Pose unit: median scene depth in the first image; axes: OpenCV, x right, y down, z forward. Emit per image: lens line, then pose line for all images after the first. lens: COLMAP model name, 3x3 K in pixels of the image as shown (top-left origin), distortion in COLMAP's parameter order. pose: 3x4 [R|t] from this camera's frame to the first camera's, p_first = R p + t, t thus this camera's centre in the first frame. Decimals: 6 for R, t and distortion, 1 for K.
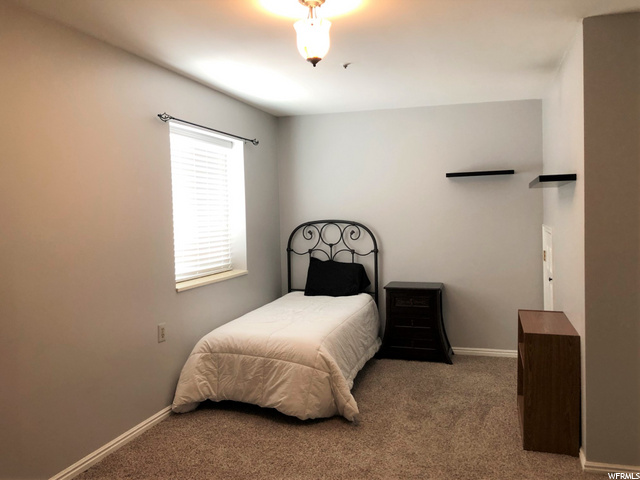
lens RADIAL K [[524.0, 0, 310.4], [0, 524.0, 236.9], [0, 0, 1]] dist [0.040169, -0.015804]
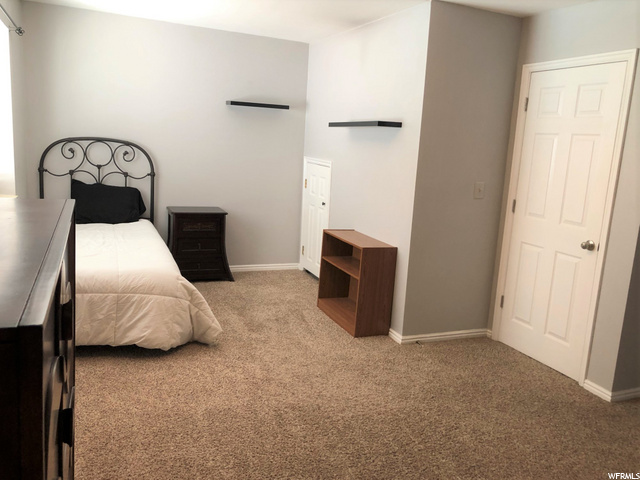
lens RADIAL K [[524.0, 0, 310.4], [0, 524.0, 236.9], [0, 0, 1]] dist [0.040169, -0.015804]
pose [[0.777455, -0.049440, 0.626992, -0.393043], [-0.046686, 0.989619, 0.135923, -0.006447], [-0.627203, -0.134946, 0.767076, 0.105482]]
